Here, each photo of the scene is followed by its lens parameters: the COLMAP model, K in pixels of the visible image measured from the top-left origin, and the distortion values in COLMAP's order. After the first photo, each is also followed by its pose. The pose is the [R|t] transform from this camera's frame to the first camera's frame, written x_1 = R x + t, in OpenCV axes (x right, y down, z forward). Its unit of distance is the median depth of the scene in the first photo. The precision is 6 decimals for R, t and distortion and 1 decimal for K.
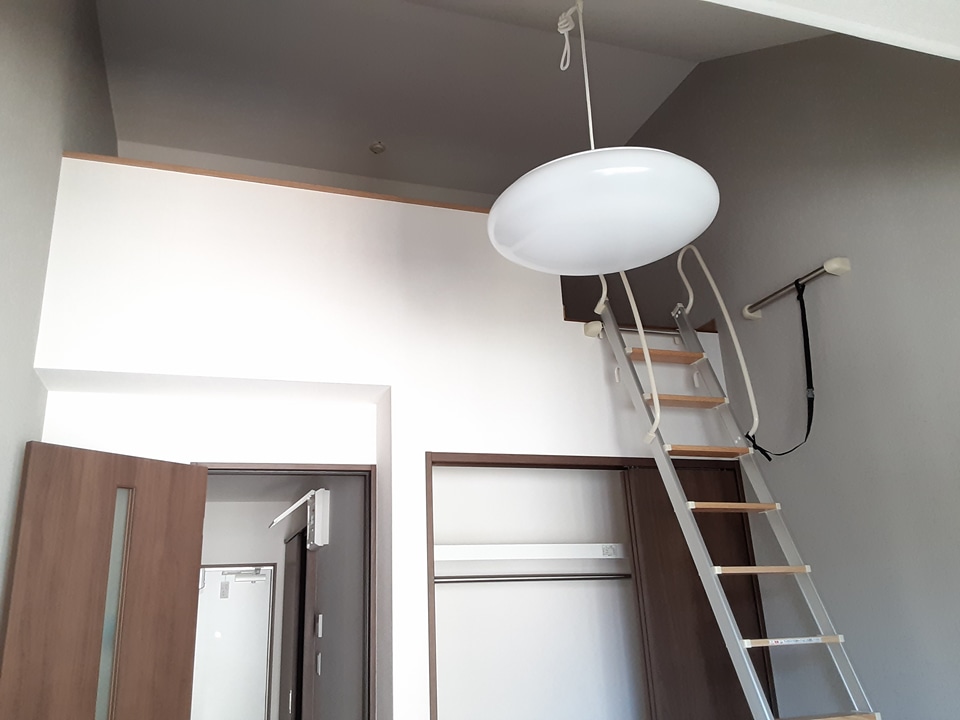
lens RADIAL K [[778.9, 0, 474.2], [0, 778.9, 358.1], [0, 0, 1]] dist [0.128980, -0.194207]
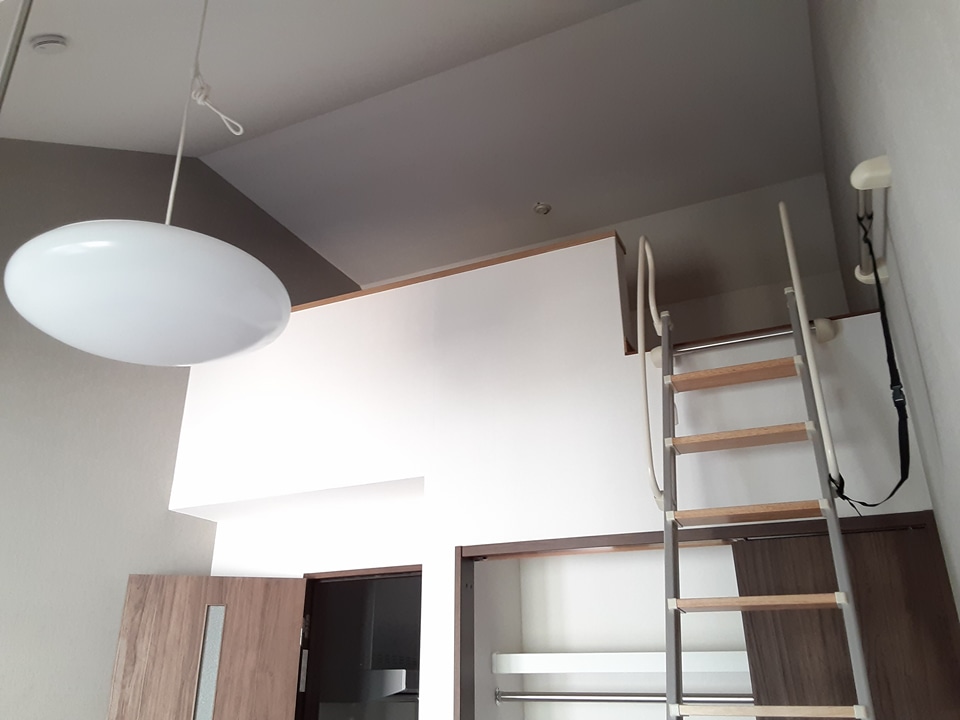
lens RADIAL K [[778.9, 0, 474.2], [0, 778.9, 358.1], [0, 0, 1]] dist [0.128980, -0.194207]
pose [[0.716663, -0.236377, -0.656140, 0.590416], [0.186300, 0.971508, -0.146505, 0.046468], [0.672076, -0.017244, 0.740281, 0.359369]]
